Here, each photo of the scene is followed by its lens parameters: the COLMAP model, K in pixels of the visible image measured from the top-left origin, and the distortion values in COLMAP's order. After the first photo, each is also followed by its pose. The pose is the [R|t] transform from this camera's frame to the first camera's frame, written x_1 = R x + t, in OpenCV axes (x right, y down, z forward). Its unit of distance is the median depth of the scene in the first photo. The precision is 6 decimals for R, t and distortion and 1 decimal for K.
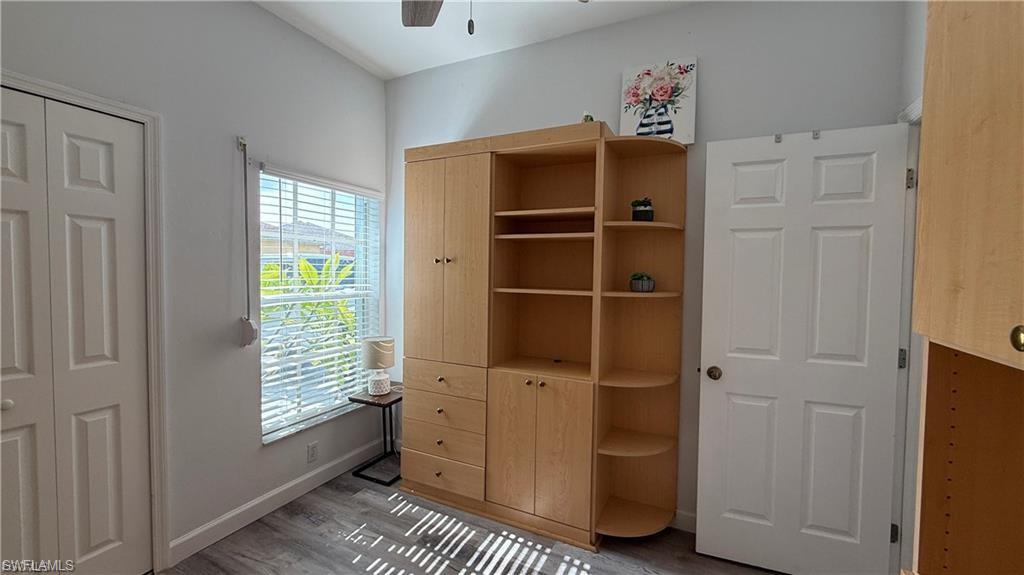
lens RADIAL K [[406.4, 0, 511.3], [0, 406.4, 288.1], [0, 0, 1]] dist [0.002797, 0.000061]
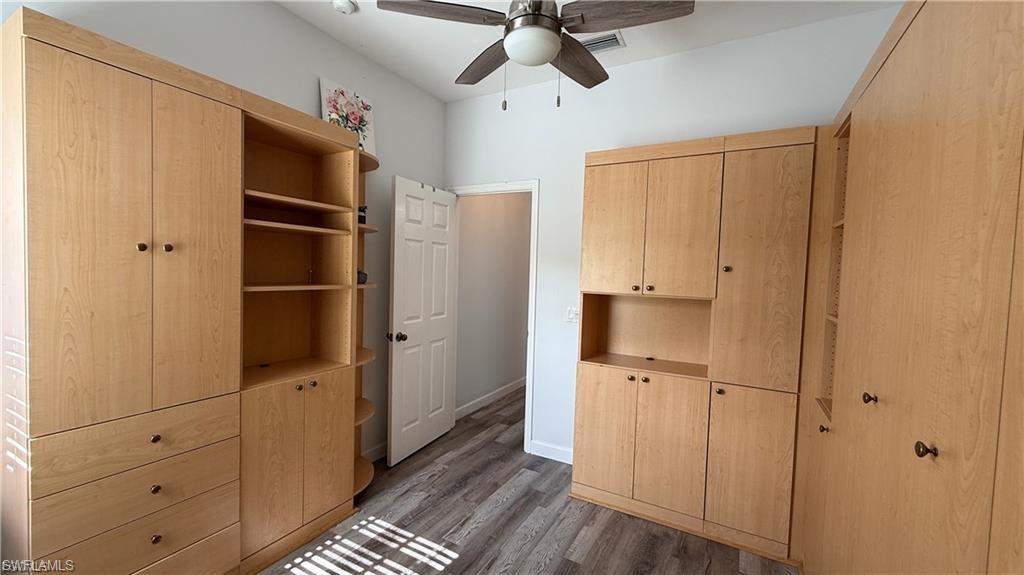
lens RADIAL K [[406.4, 0, 514.0], [0, 406.4, 291.3], [0, 0, 1]] dist [0.002797, 0.000061]
pose [[0.059148, -0.062577, 0.996286, -0.842281], [0.015493, 0.997971, 0.061763, -0.033953], [-0.998129, 0.011782, 0.059998, 0.467554]]
